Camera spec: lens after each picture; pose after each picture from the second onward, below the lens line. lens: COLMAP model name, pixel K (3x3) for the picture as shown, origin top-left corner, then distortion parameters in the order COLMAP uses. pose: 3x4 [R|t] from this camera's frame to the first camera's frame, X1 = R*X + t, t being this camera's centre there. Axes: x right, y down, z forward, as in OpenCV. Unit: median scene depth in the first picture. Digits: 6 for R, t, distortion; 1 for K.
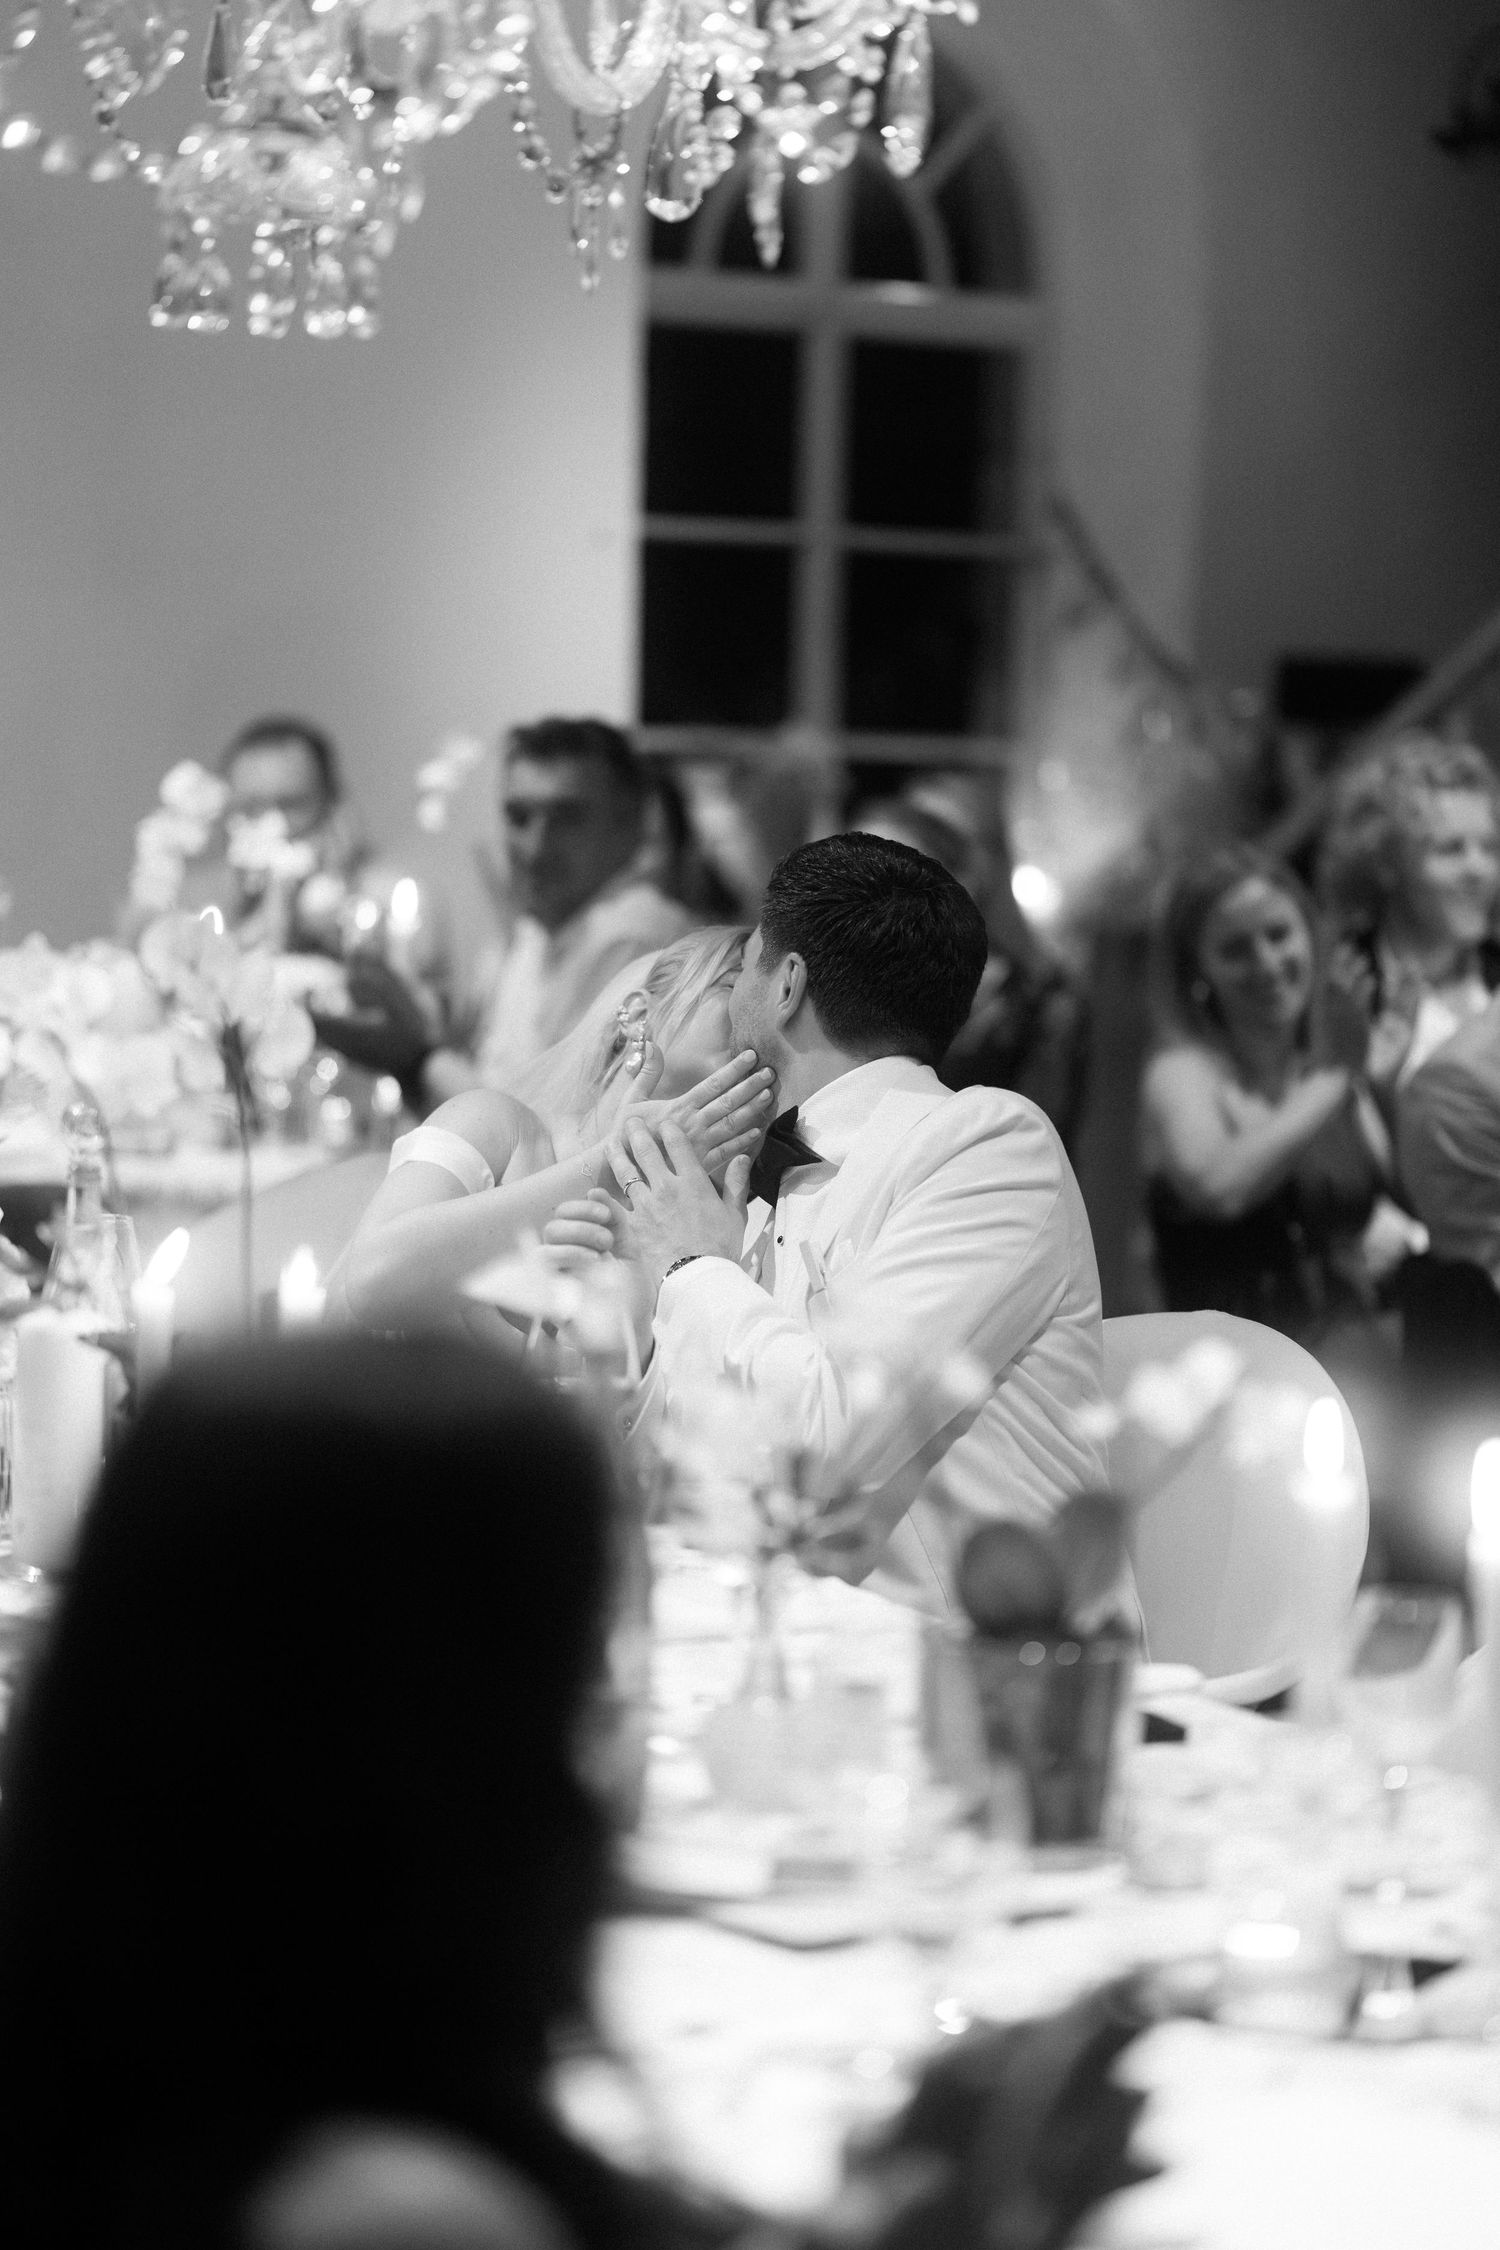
lens RADIAL K [[5327.8, 0, 750.0], [0, 5327.8, 1125.0], [0, 0, 1]] dist [0.002298, 0.218656]
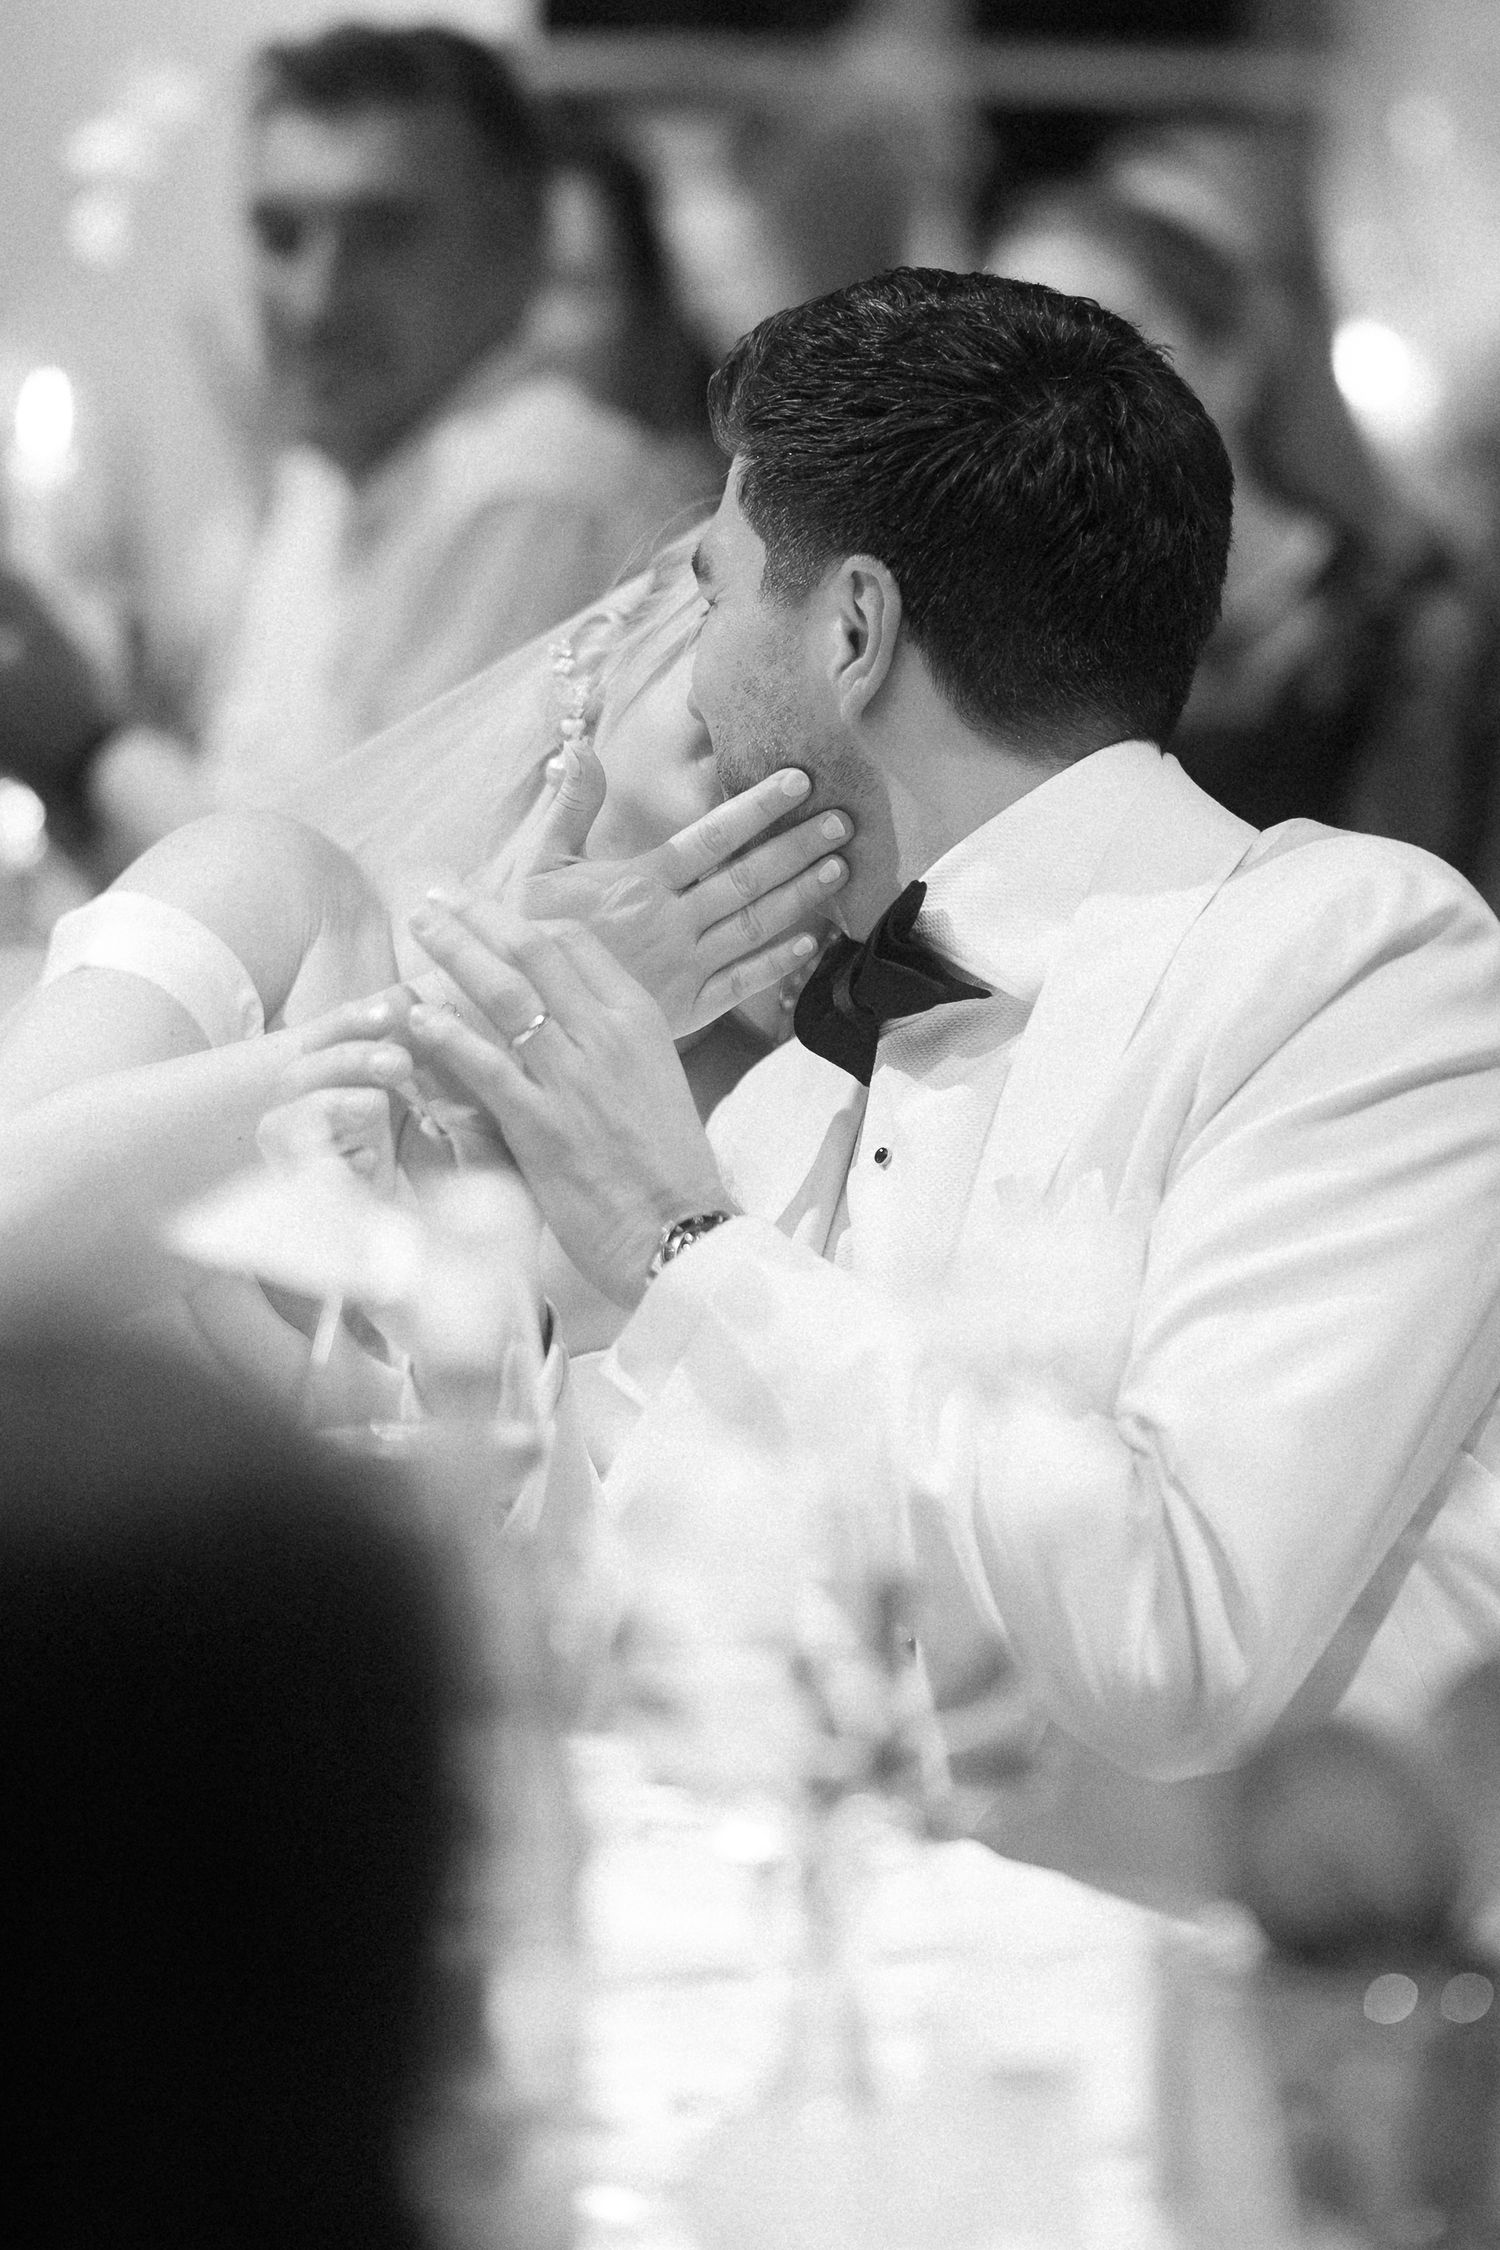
lens RADIAL K [[5327.8, 0, 750.0], [0, 5327.8, 1125.0], [0, 0, 1]] dist [0.002298, 0.218656]
pose [[0.999653, -0.009559, -0.024549, 0.008636], [0.009824, 0.999894, 0.010700, 0.016306], [0.024444, -0.010938, 0.999641, 0.529916]]
